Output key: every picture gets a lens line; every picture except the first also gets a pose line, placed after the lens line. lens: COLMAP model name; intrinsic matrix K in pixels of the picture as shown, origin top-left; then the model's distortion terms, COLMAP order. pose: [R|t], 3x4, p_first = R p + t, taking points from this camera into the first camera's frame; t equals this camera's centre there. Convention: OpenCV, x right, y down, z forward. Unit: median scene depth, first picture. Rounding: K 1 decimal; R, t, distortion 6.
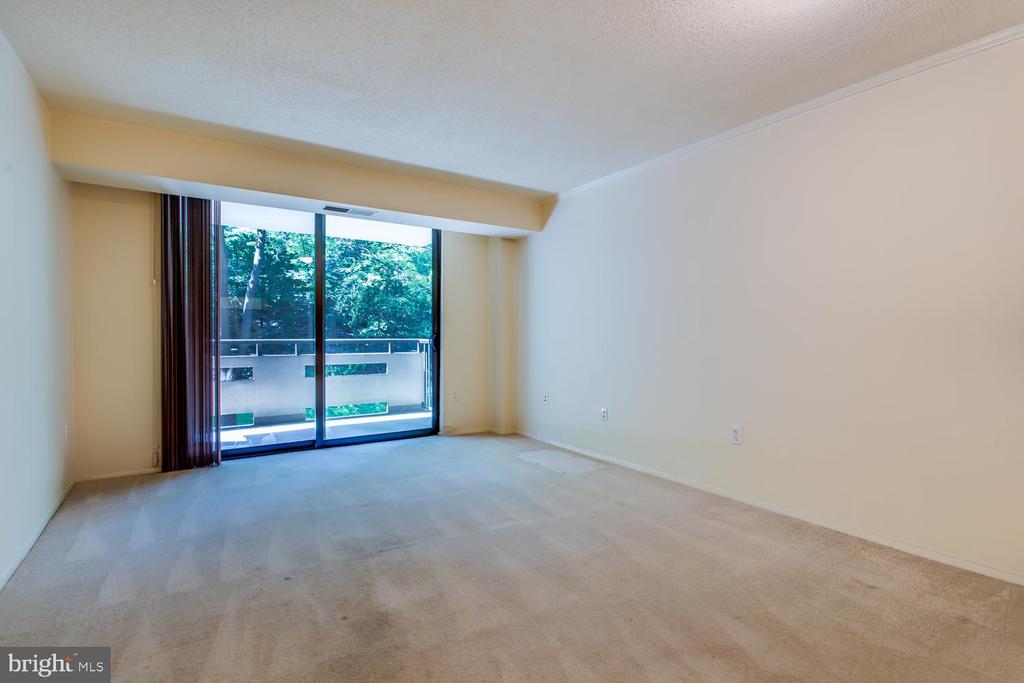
lens RADIAL K [[509.2, 0, 514.0], [0, 509.2, 338.2], [0, 0, 1]] dist [-0.002011, 0.000786]
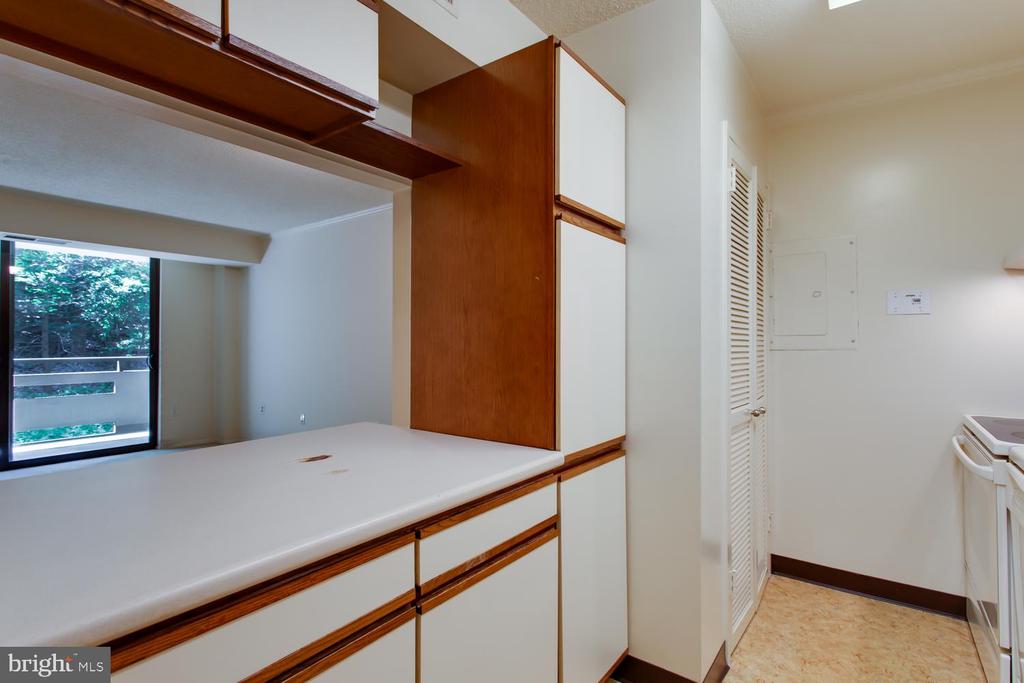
lens RADIAL K [[509.2, 0, 514.0], [0, 509.2, 338.2], [0, 0, 1]] dist [-0.002011, 0.000786]
pose [[0.940567, -0.004059, 0.339585, 0.146805], [0.008186, 0.999909, -0.010721, -0.018326], [-0.339510, 0.012863, 0.940514, -0.194977]]
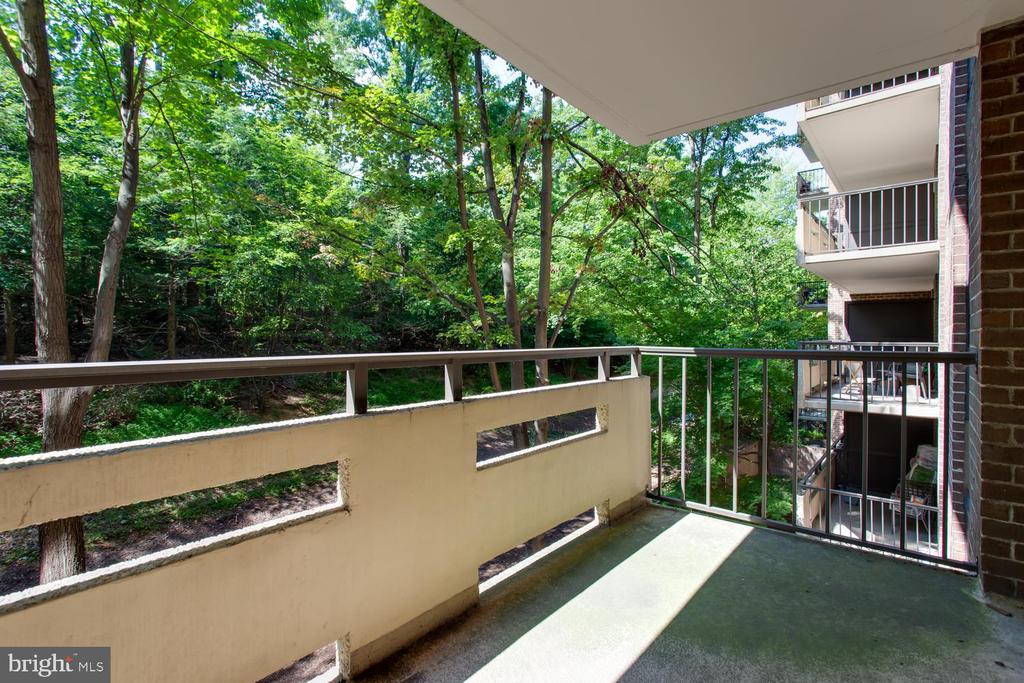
lens RADIAL K [[496.4, 0, 520.5], [0, 496.4, 337.2], [0, 0, 1]] dist [-0.001468, 0.000488]
pose [[0.960260, -0.001171, 0.279103, -0.409659], [0.001137, 0.999999, 0.000282, -0.006340], [-0.279104, 0.000047, 0.960261, 0.631856]]
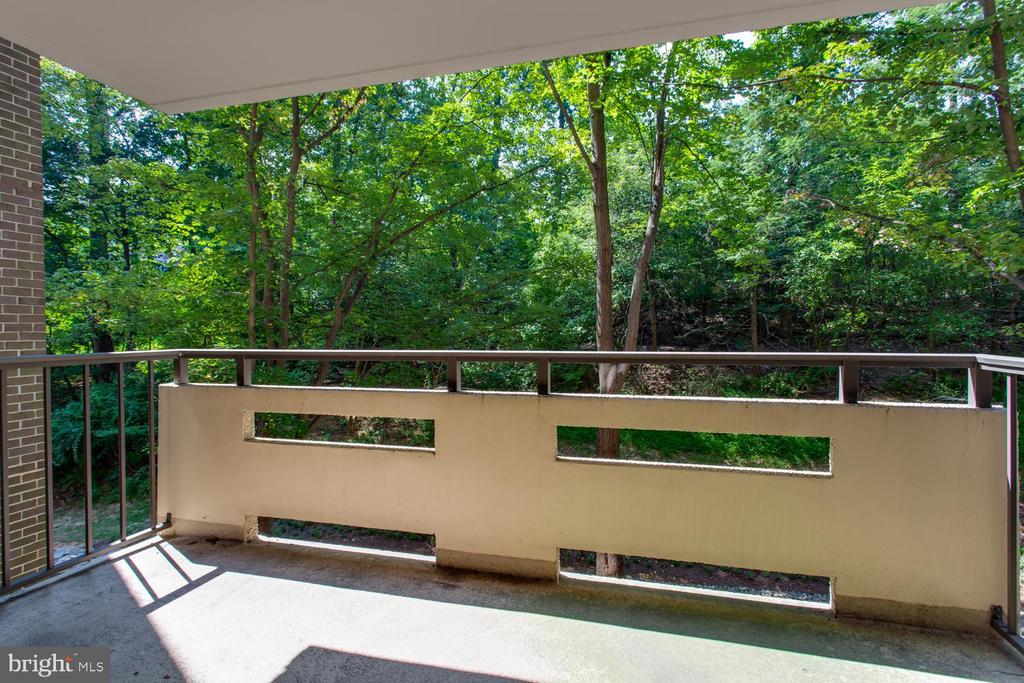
lens RADIAL K [[496.4, 0, 520.5], [0, 496.4, 337.2], [0, 0, 1]] dist [-0.001468, 0.000488]
pose [[0.651919, 0.002283, -0.758285, -0.152314], [0.002826, 0.999981, 0.005441, -0.008957], [0.758283, -0.005690, 0.651901, 0.687005]]
